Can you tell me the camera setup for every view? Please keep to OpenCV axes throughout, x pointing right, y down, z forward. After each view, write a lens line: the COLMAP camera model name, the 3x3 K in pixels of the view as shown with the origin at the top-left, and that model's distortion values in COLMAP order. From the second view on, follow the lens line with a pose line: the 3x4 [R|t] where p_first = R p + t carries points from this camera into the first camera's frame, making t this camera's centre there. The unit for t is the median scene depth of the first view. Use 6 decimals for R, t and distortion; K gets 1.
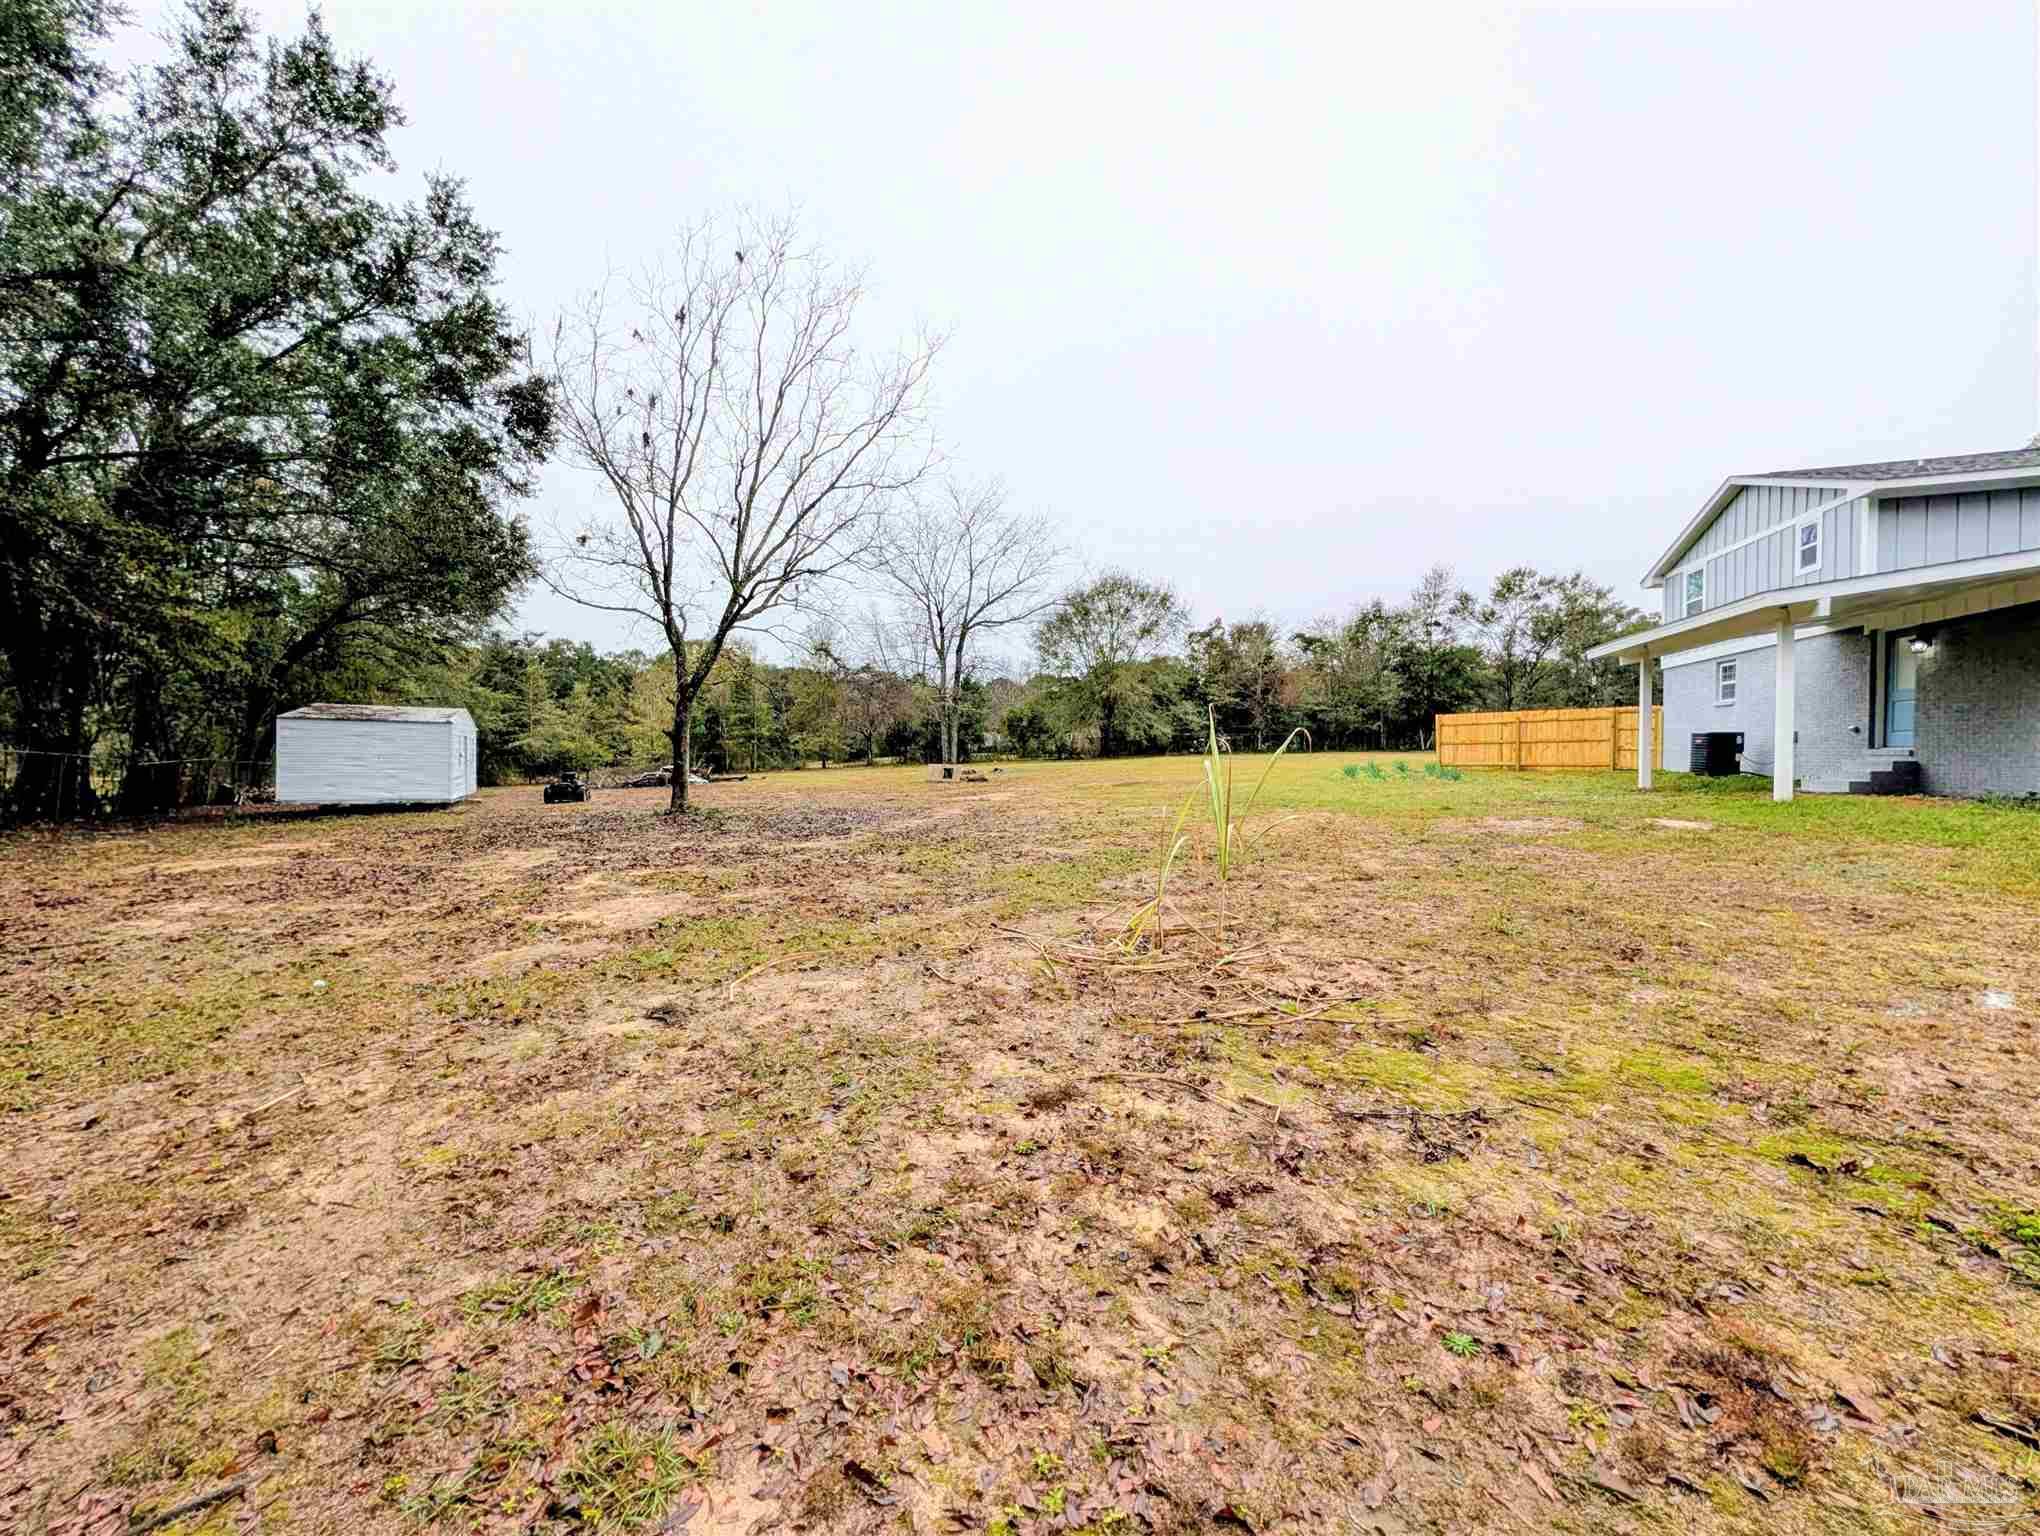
lens RADIAL K [[778.2, 0, 1024.2], [0, 778.2, 764.1], [0, 0, 1]] dist [0.003532, 0.000092]
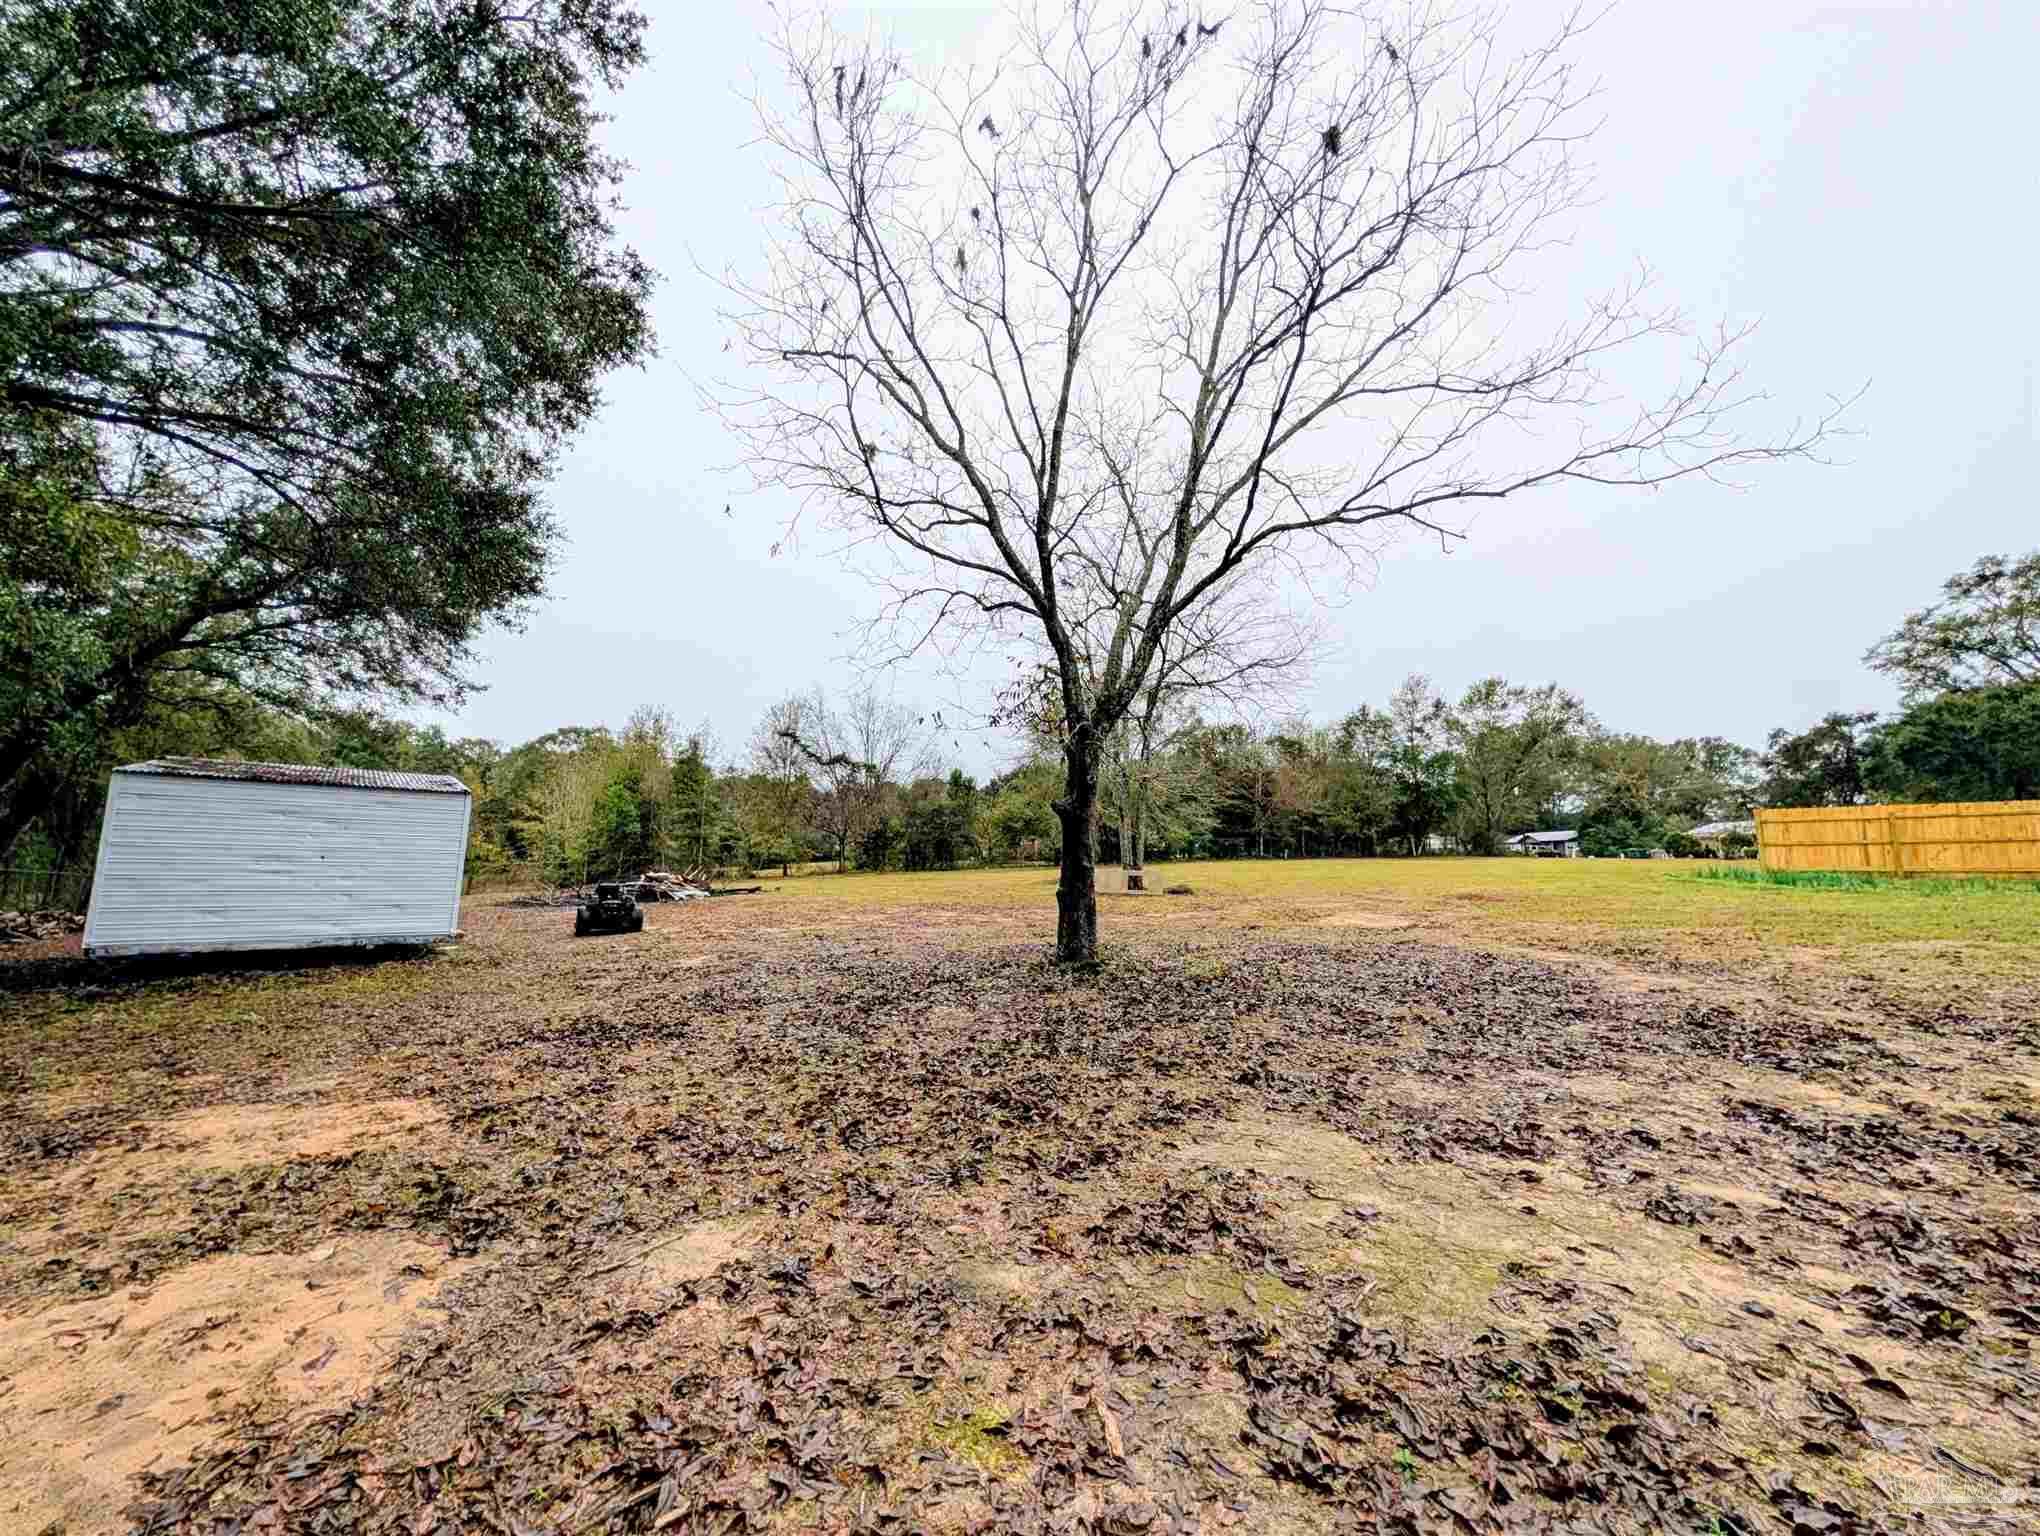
lens RADIAL K [[778.2, 0, 1028.3], [0, 778.2, 759.9], [0, 0, 1]] dist [0.003532, 0.000092]
pose [[0.984114, 0.024430, 0.175851, -2.154493], [0.000835, 0.989840, -0.142186, 0.007298], [-0.177538, 0.140074, 0.974094, 1.904457]]
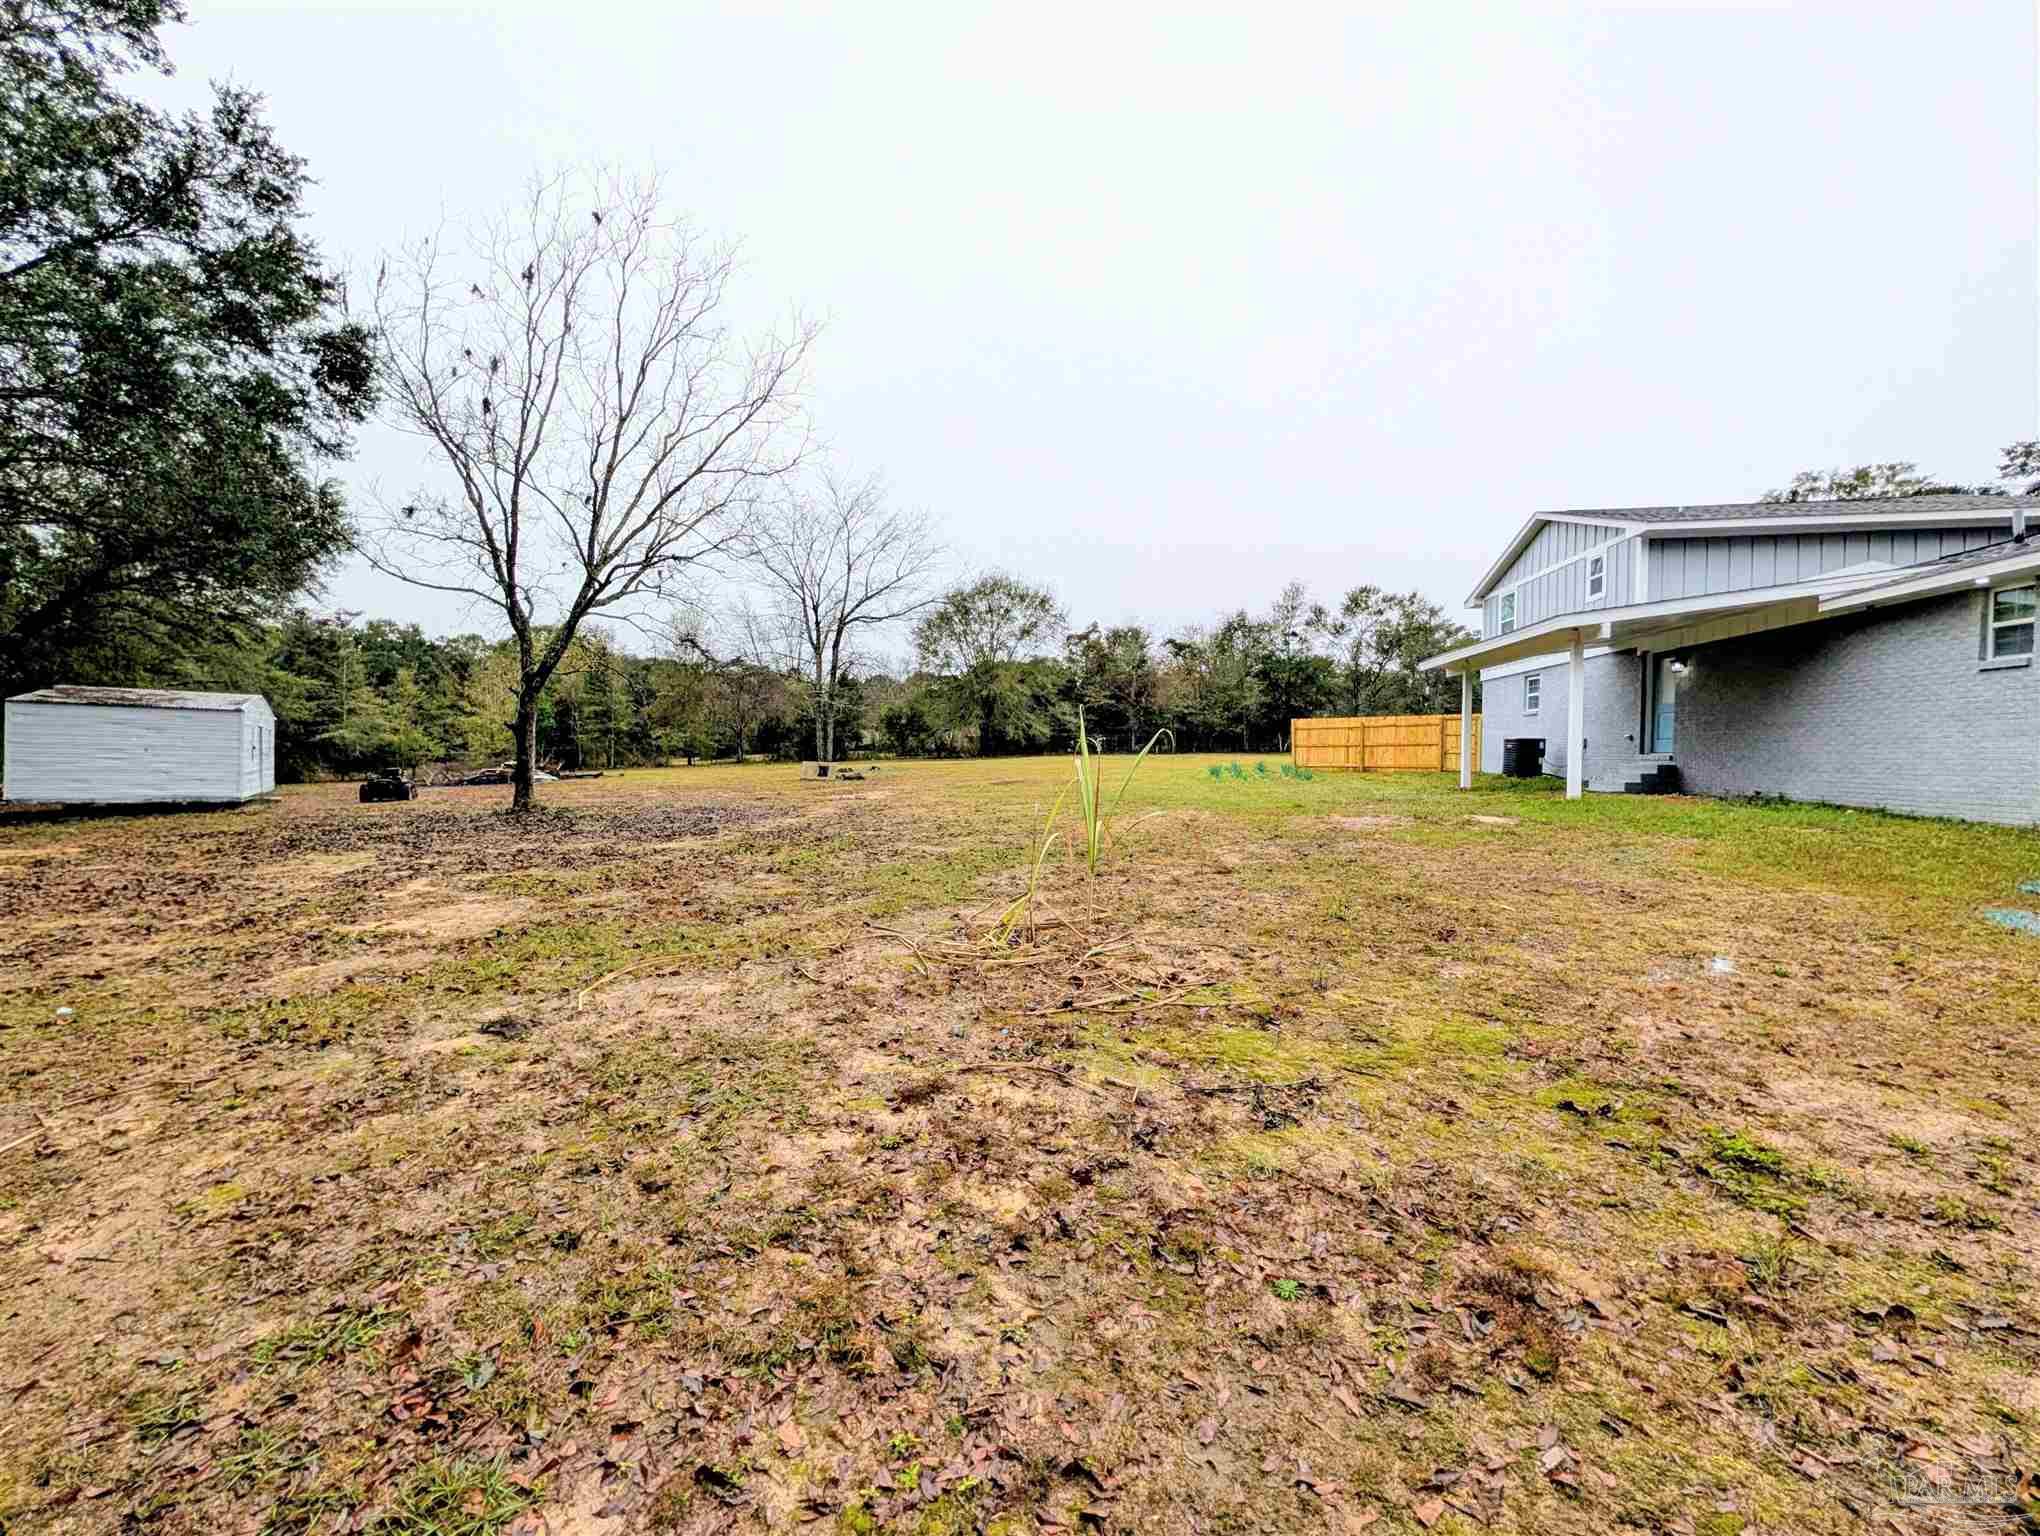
lens RADIAL K [[778.2, 0, 1022.2], [0, 778.2, 763.6], [0, 0, 1]] dist [0.003532, 0.000092]
pose [[0.988530, 0.006911, 0.150868, 0.007309], [-0.007015, 0.999975, 0.000157, 0.001977], [-0.150863, -0.001213, 0.988554, -0.010577]]
